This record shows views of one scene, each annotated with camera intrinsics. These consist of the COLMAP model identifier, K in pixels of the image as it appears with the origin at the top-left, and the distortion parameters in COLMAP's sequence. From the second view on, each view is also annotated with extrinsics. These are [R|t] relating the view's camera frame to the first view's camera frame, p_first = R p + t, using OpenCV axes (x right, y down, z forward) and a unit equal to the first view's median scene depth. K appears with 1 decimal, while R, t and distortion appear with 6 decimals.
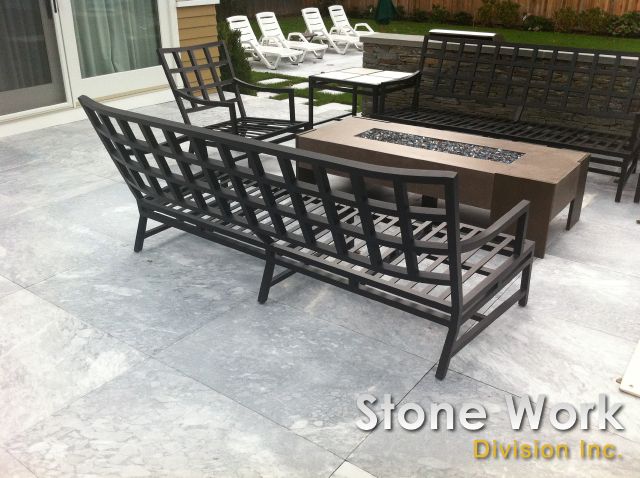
lens RADIAL K [[622.2, 0, 320.0], [0, 622.2, 239.0], [0, 0, 1]] dist [0.053114, -0.228090]
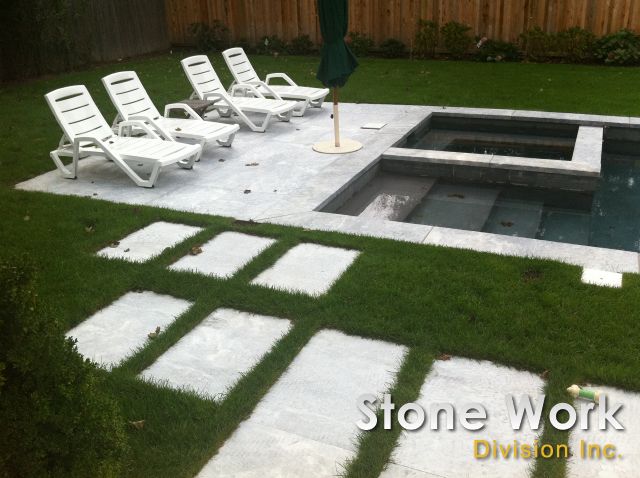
lens RADIAL K [[609.7, 0, 320.0], [0, 609.7, 239.0], [0, 0, 1]] dist [0.051708, -0.271522]
pose [[0.974179, -0.117701, 0.192672, -0.031762], [0.120150, 0.992755, -0.001035, -0.176221], [-0.191154, 0.024158, 0.981263, 0.392189]]
